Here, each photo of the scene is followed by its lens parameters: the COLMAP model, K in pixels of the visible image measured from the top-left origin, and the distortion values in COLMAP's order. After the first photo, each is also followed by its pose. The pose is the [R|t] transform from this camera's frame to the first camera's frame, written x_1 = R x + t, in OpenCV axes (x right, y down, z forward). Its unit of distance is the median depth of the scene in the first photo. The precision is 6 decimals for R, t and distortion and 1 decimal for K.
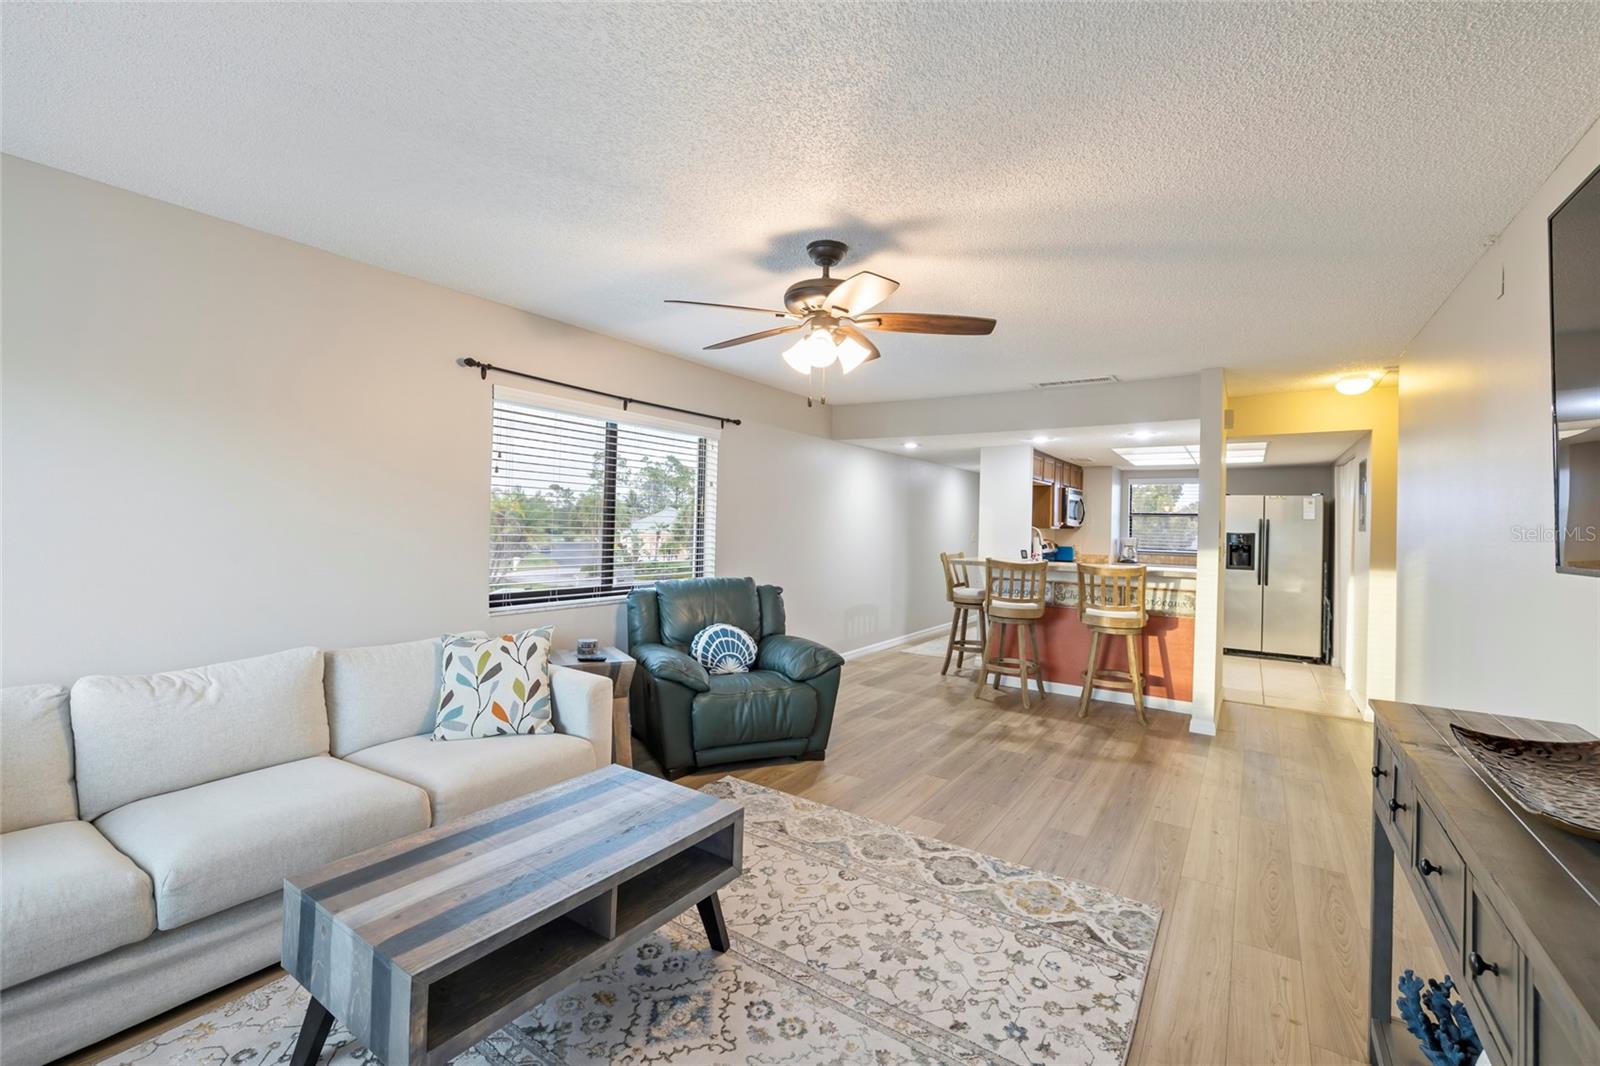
lens RADIAL K [[686.2, 0, 787.7], [0, 686.2, 519.2], [0, 0, 1]] dist [-0.001007, -0.000006]
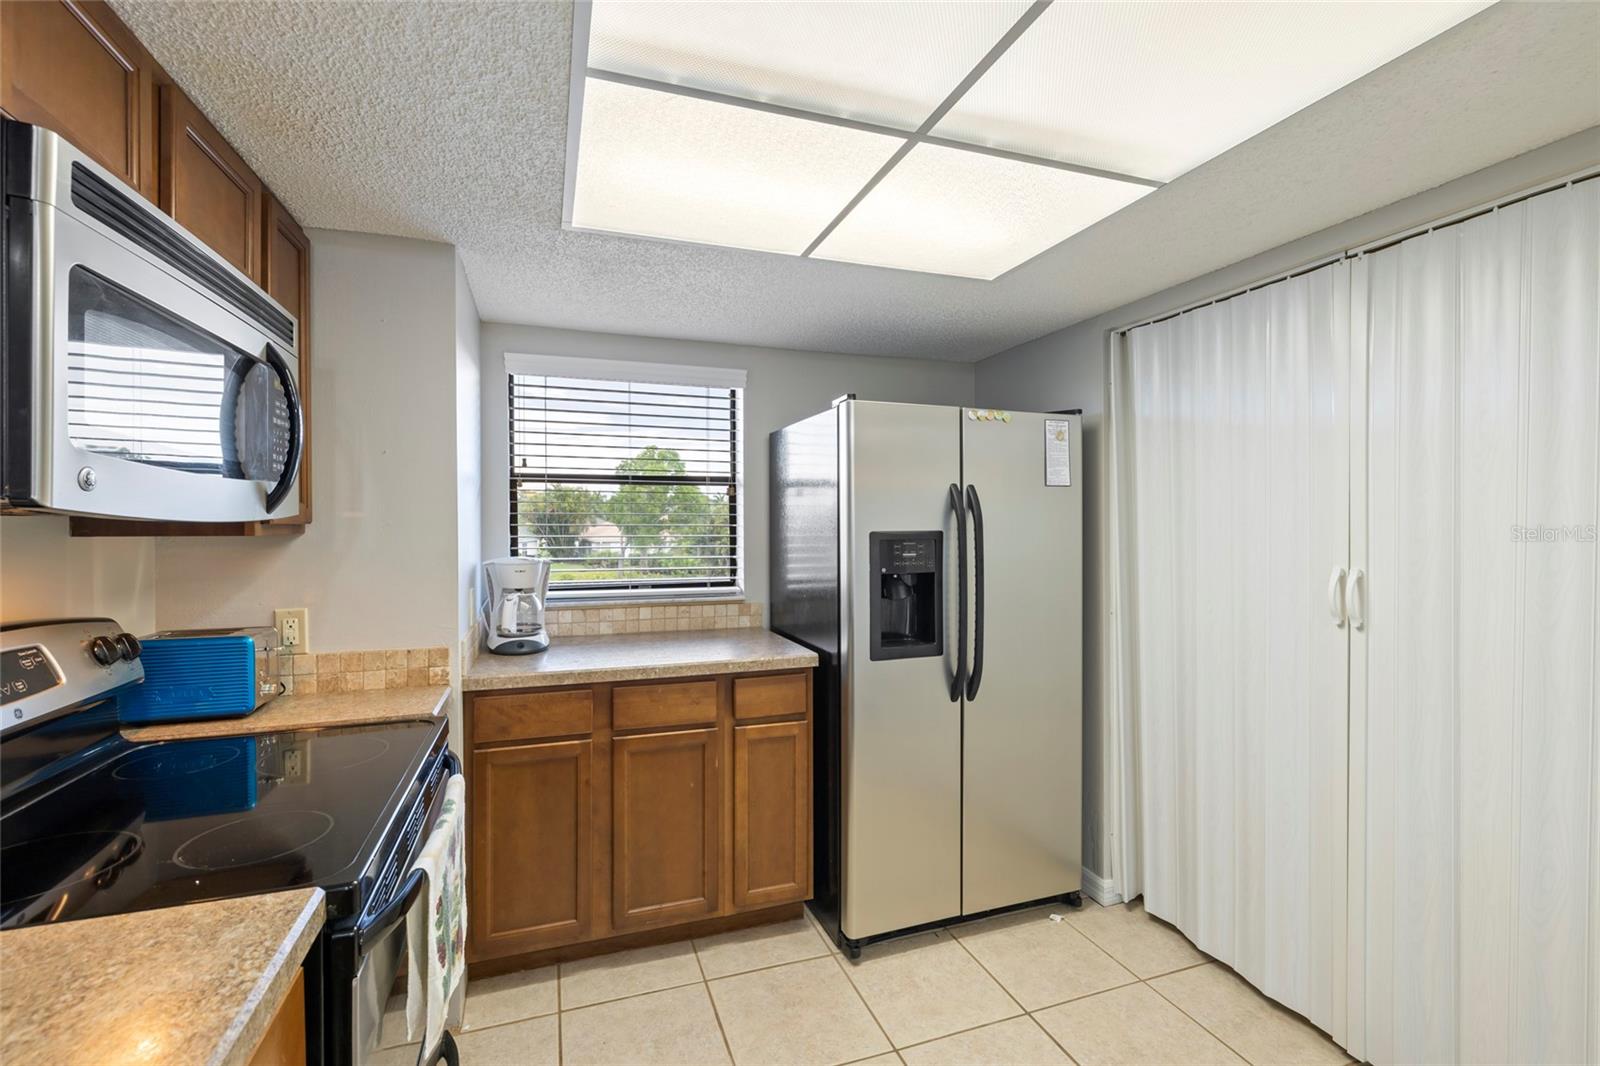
lens RADIAL K [[675.6, 0, 787.6], [0, 675.6, 528.0], [0, 0, 1]] dist [-0.002759, 0.000218]
pose [[0.599035, -0.026976, 0.800268, 0.866898], [0.008015, 0.999584, 0.027694, 0.021106], [-0.800683, -0.010176, 0.599002, 1.880462]]
